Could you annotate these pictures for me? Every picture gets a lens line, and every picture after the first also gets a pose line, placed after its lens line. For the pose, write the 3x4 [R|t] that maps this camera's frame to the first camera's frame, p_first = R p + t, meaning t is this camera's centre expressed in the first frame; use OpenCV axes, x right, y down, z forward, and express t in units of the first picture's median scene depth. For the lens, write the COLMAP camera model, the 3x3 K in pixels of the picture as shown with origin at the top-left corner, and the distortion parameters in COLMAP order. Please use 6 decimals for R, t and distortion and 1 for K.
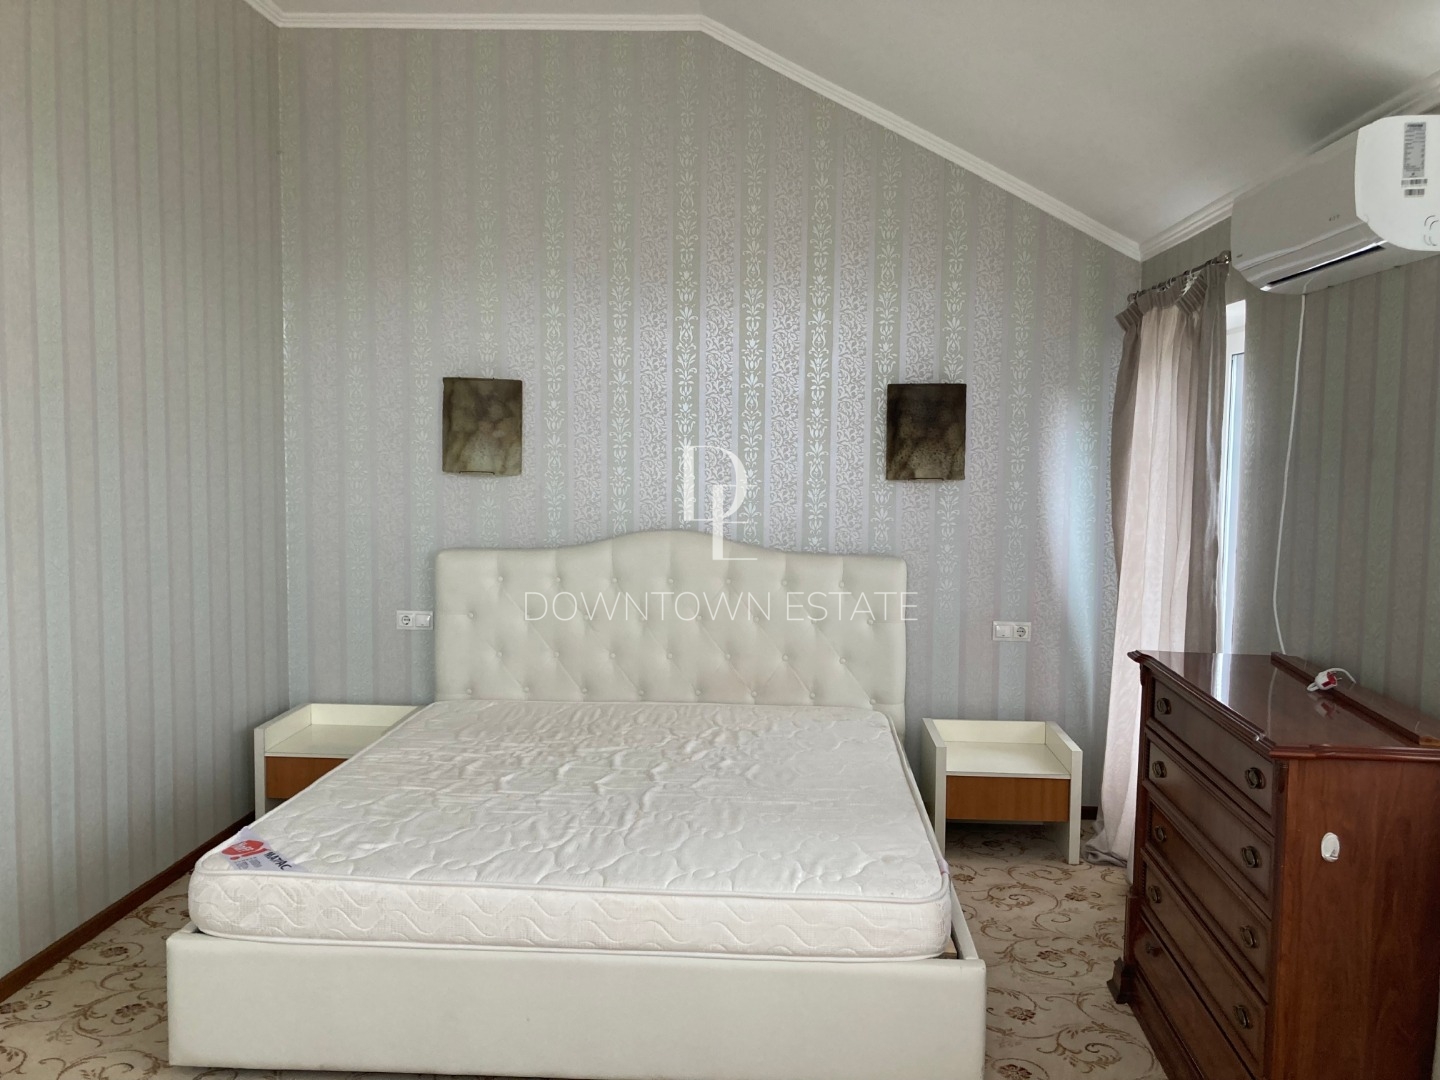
lens RADIAL K [[1177.7, 0, 718.2], [0, 1177.7, 539.3], [0, 0, 1]] dist [0.050021, -0.063276]
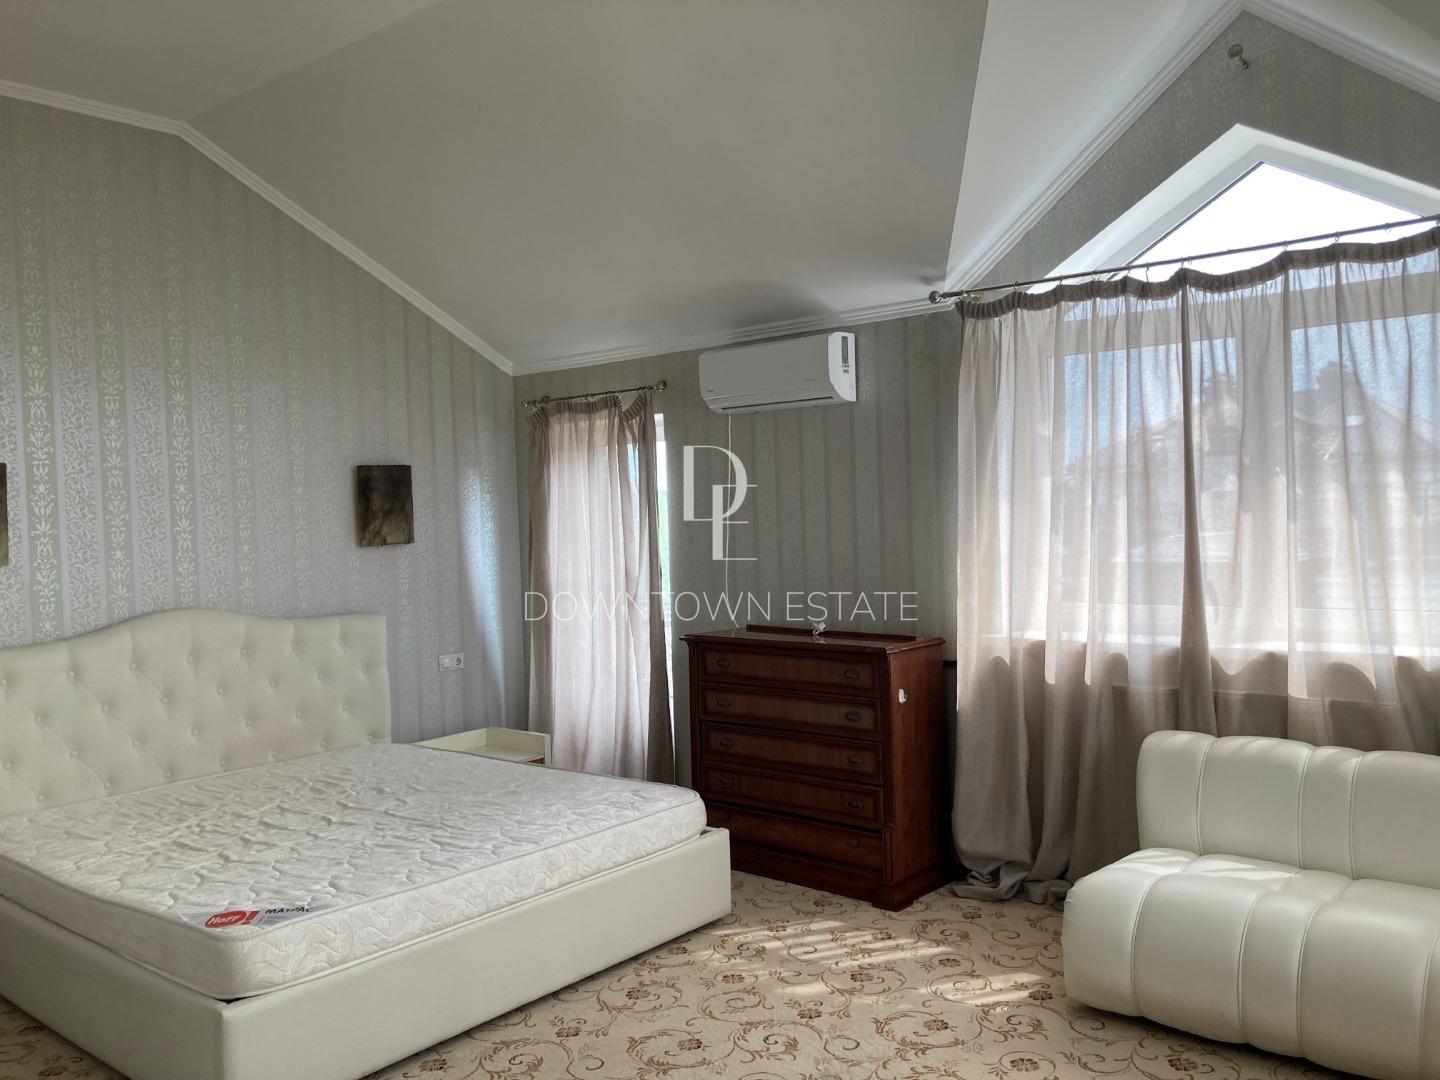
lens RADIAL K [[1177.7, 0, 750.8], [0, 1177.7, 537.6], [0, 0, 1]] dist [0.050021, -0.063276]
pose [[0.596054, -0.054074, 0.801121, -0.564480], [0.101963, 0.994750, -0.008720, -0.009966], [-0.796444, 0.086882, 0.598439, -0.010531]]
